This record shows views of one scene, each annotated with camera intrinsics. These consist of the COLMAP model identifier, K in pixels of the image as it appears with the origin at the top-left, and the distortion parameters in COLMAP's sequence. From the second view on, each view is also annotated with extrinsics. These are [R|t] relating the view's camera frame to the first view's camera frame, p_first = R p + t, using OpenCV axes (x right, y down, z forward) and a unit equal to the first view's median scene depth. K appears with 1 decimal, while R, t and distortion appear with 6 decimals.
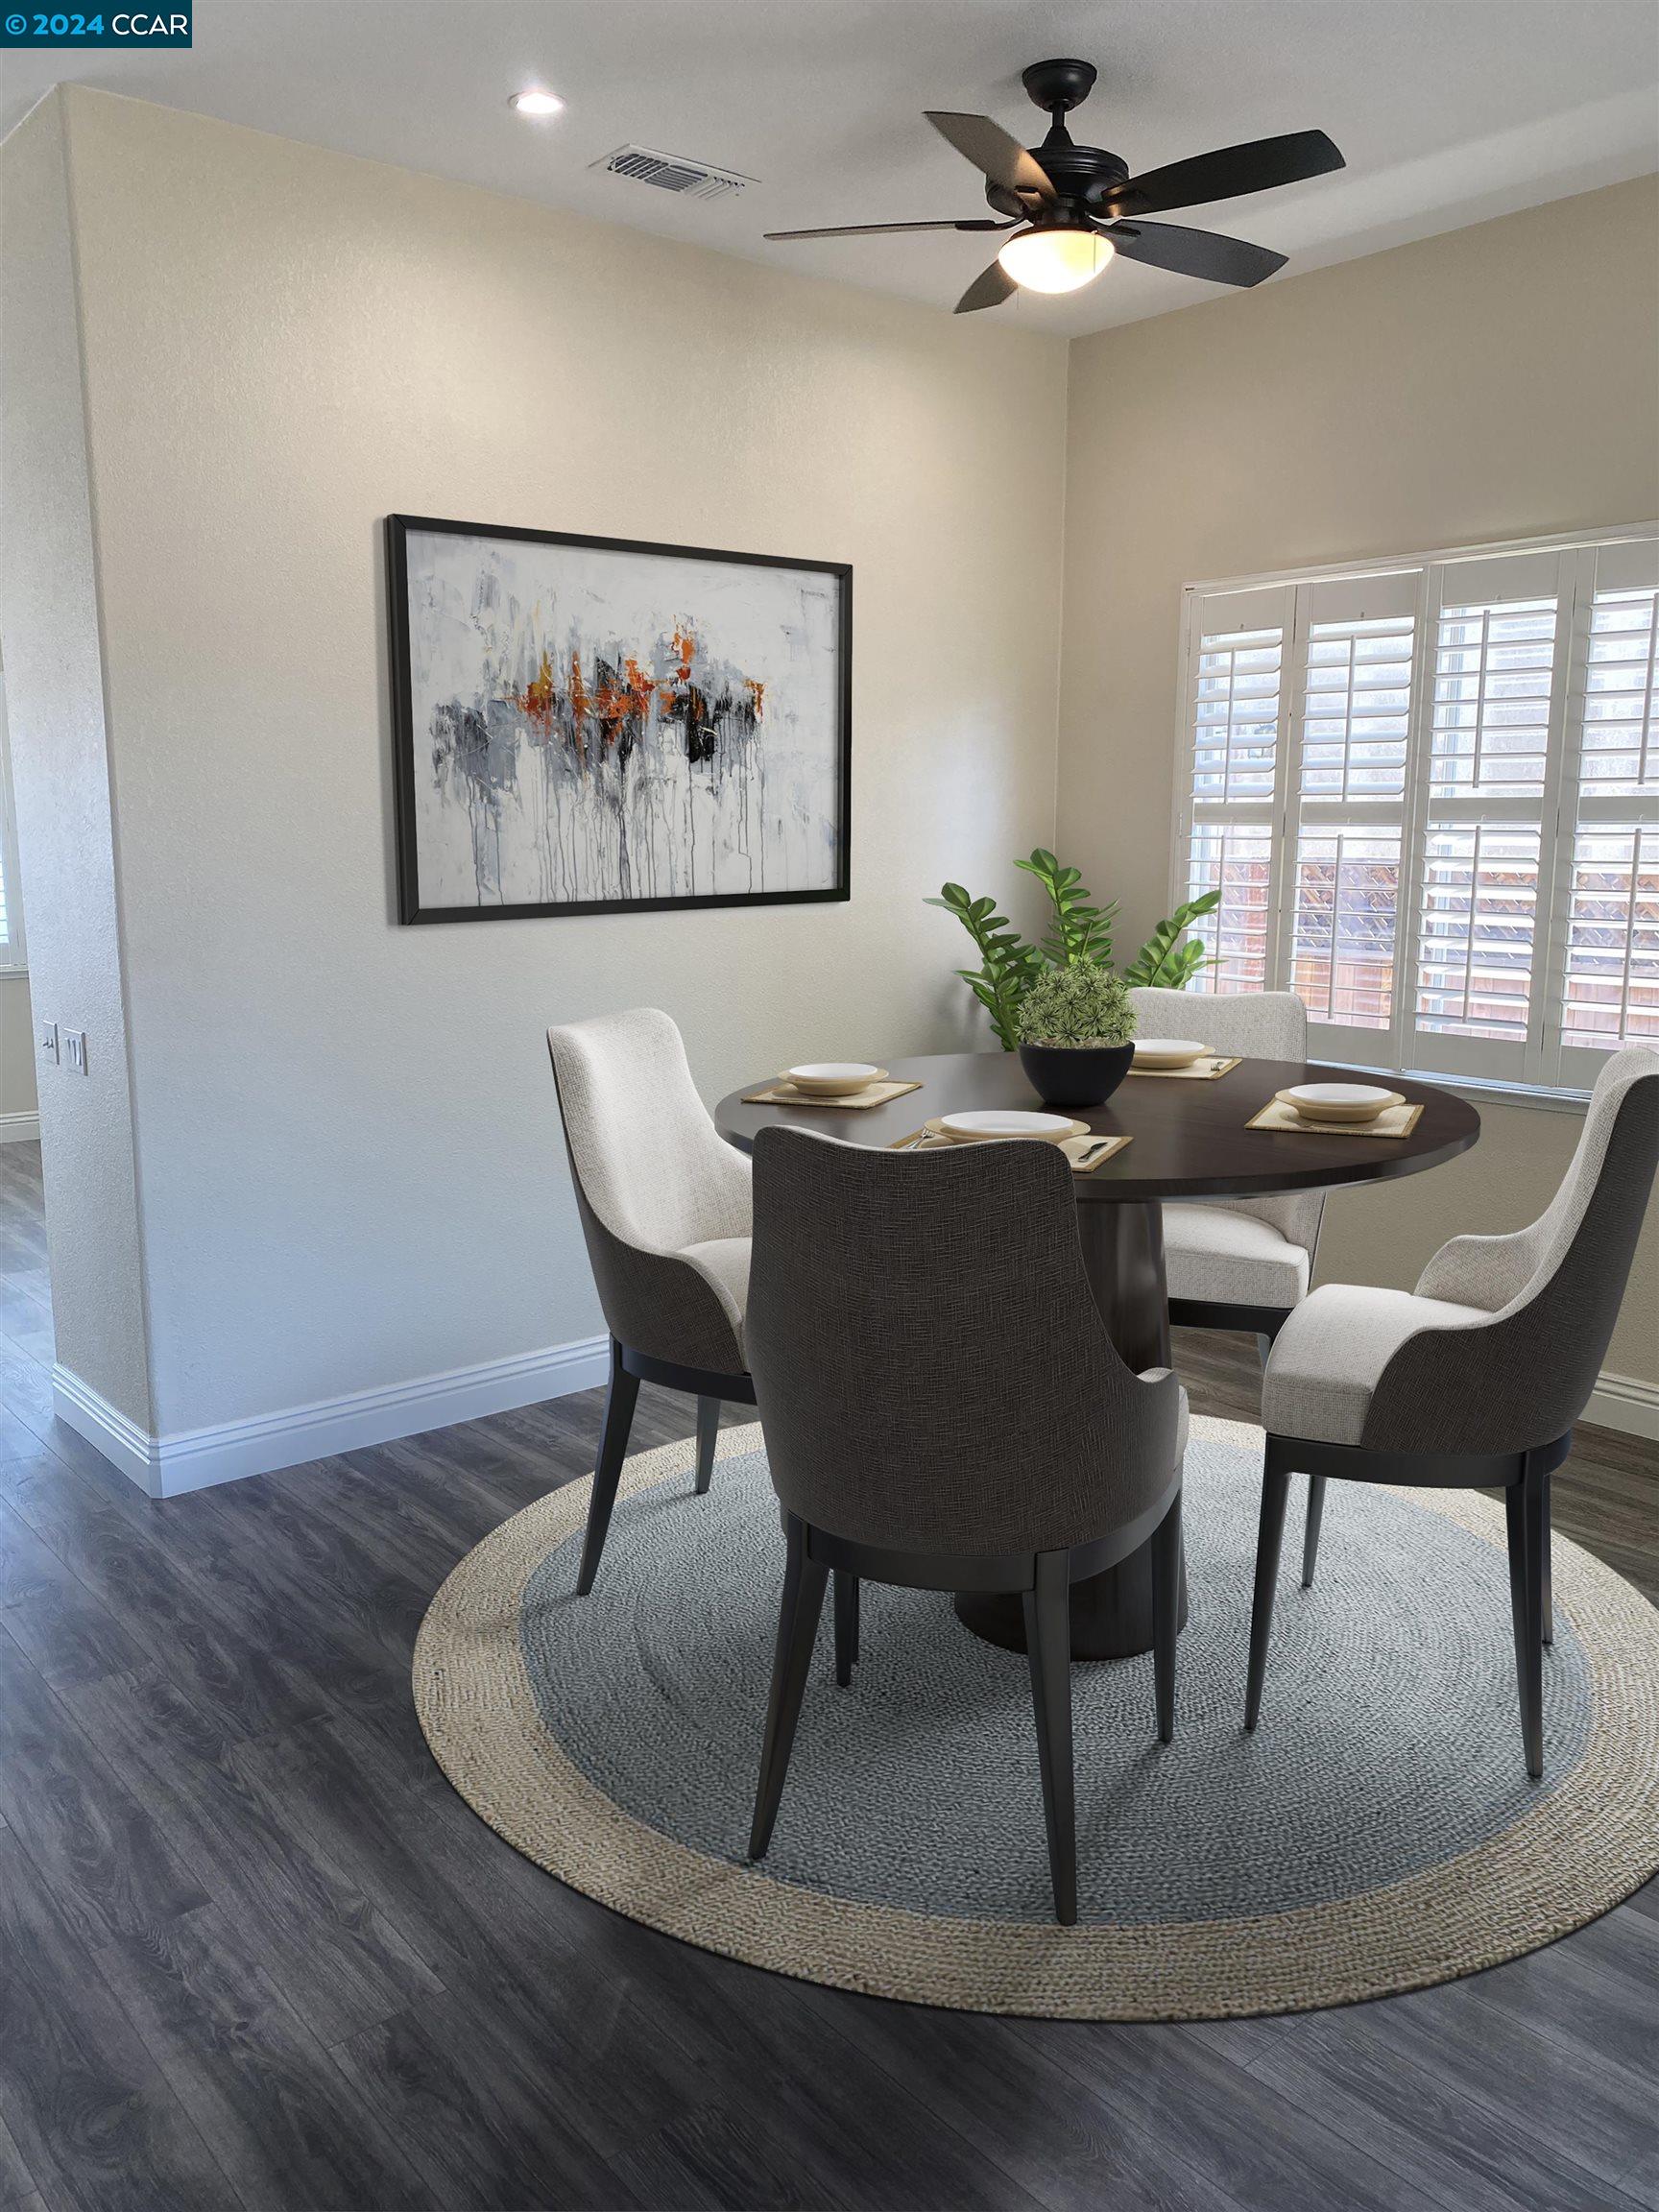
lens RADIAL K [[1692.2, 0, 847.7], [0, 1692.2, 1108.5], [0, 0, 1]] dist [0.001659, 0.000512]
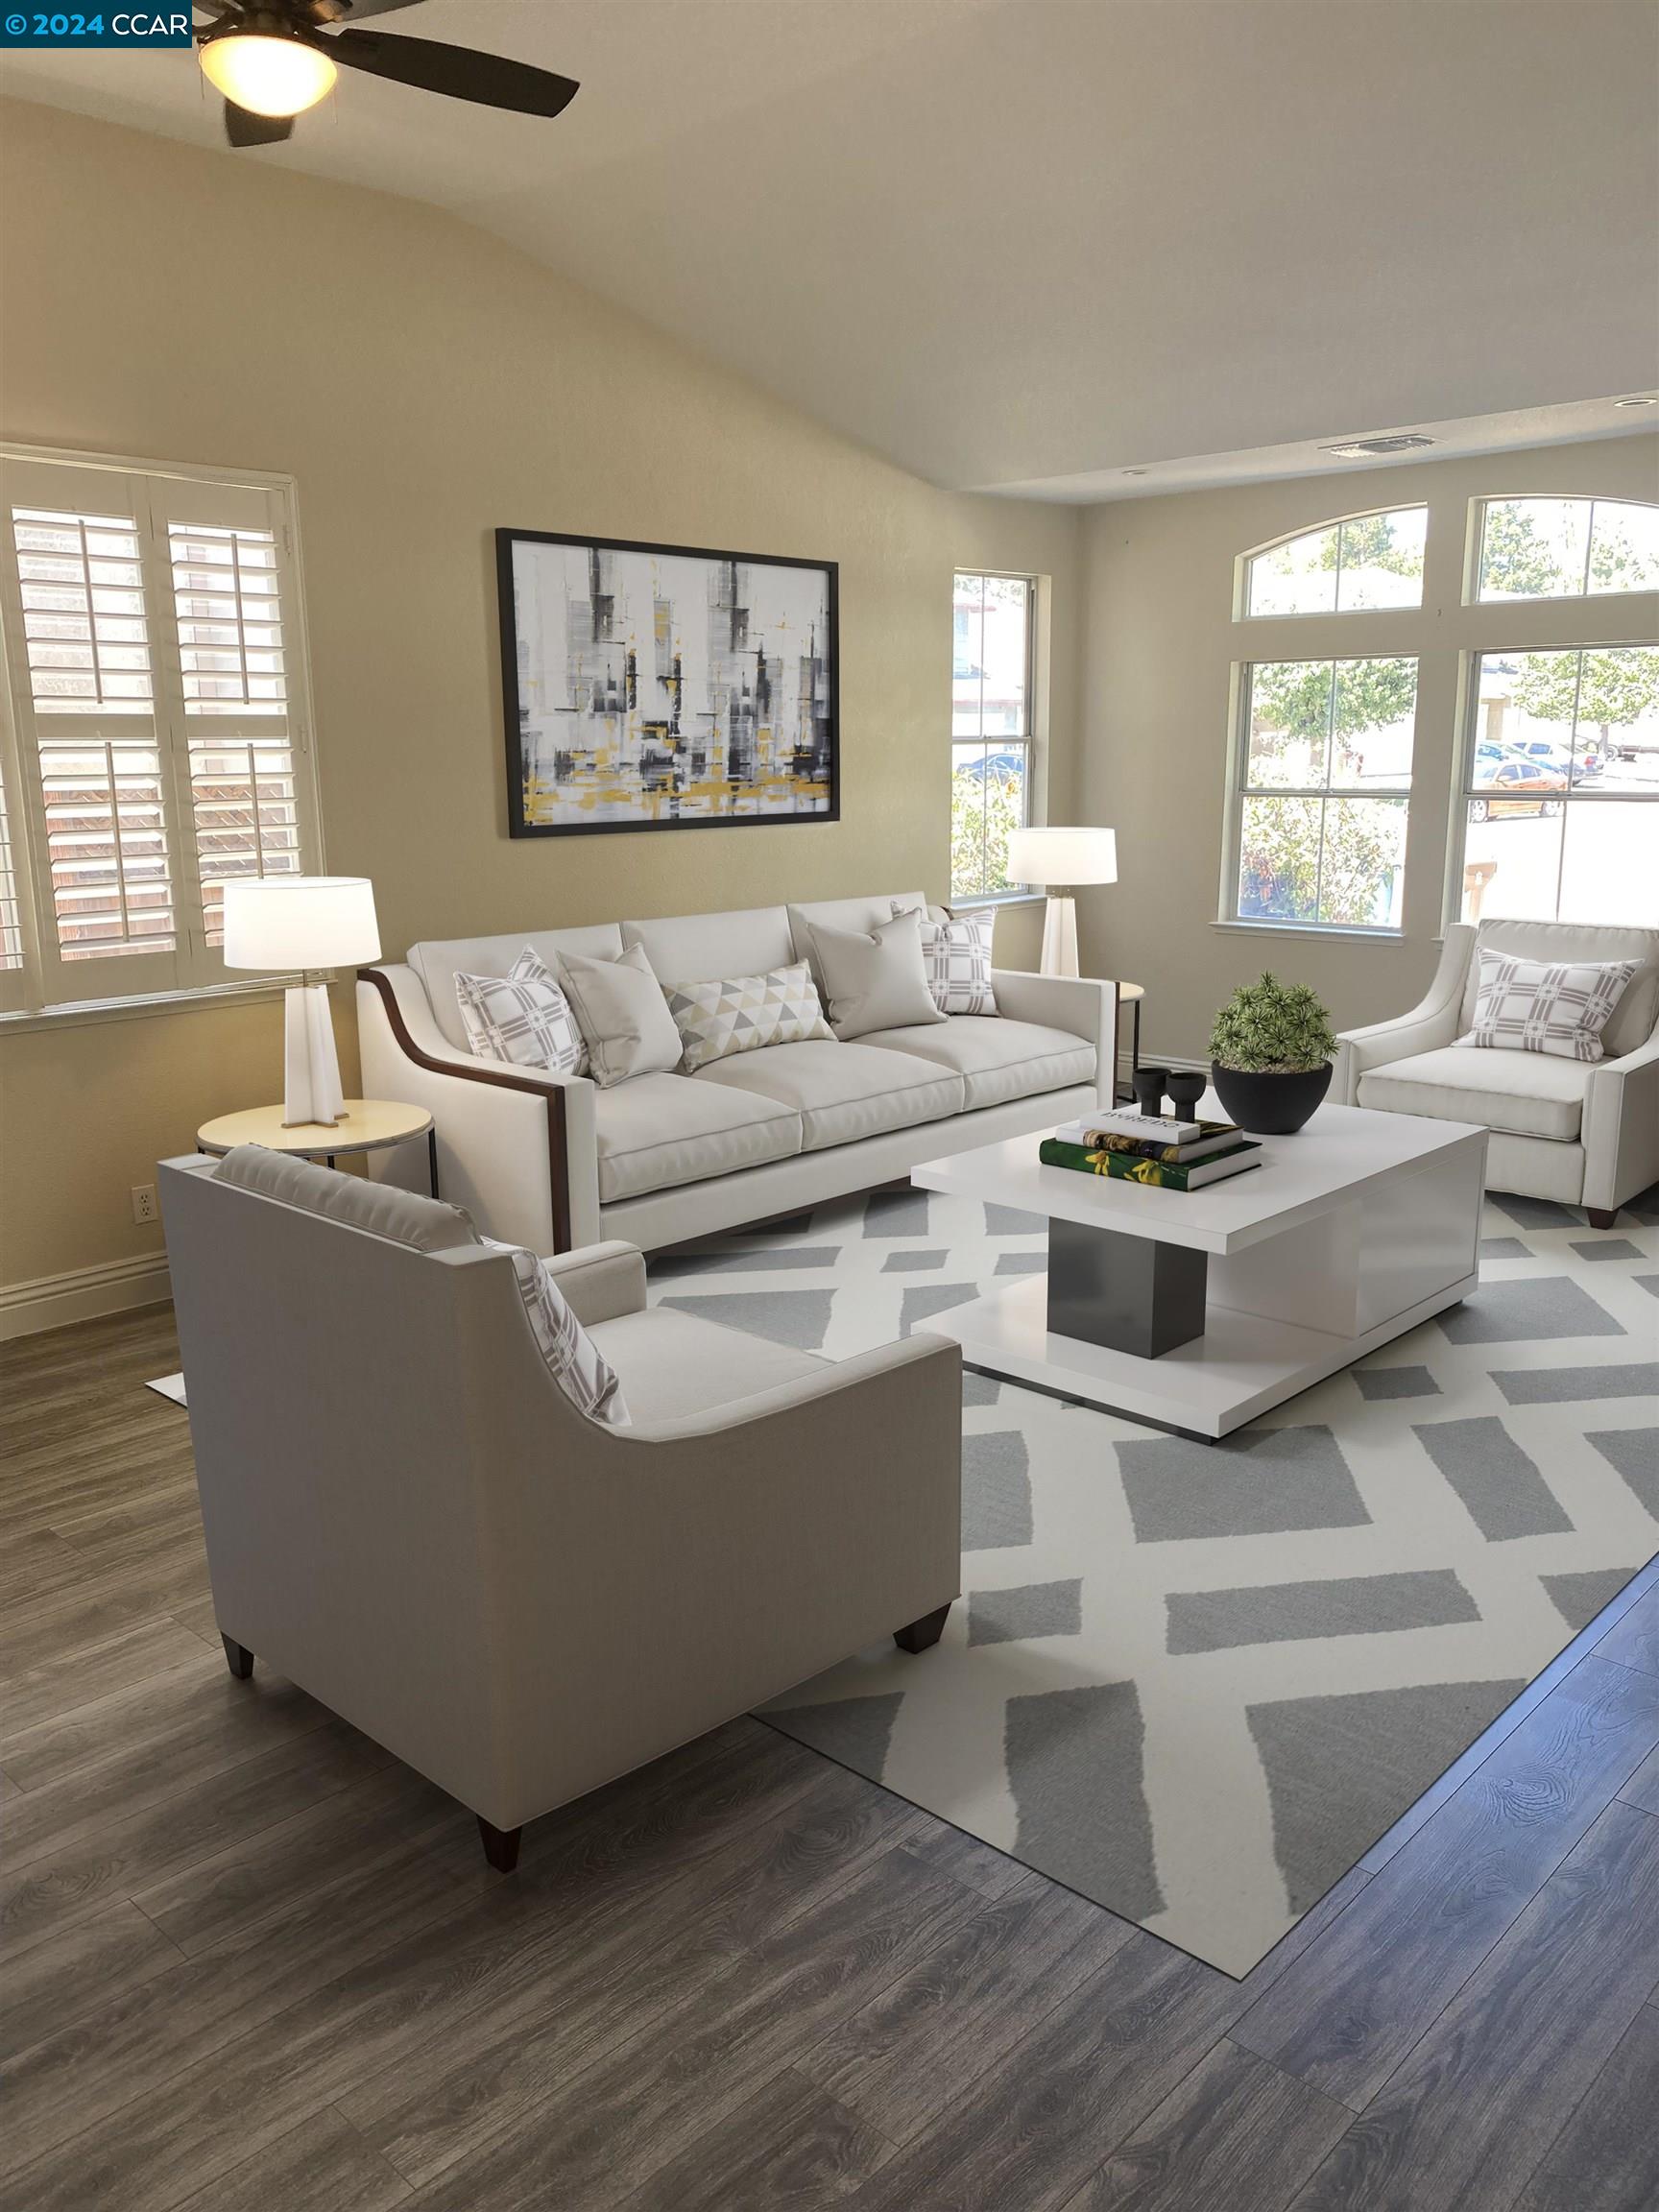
lens RADIAL K [[1692.2, 0, 847.7], [0, 1692.2, 1108.5], [0, 0, 1]] dist [0.001659, 0.000512]
pose [[-0.116593, -0.208308, 0.971089, -0.734516], [0.172648, 0.958620, 0.226363, -0.118665], [-0.978059, 0.194049, -0.075805, 0.740693]]
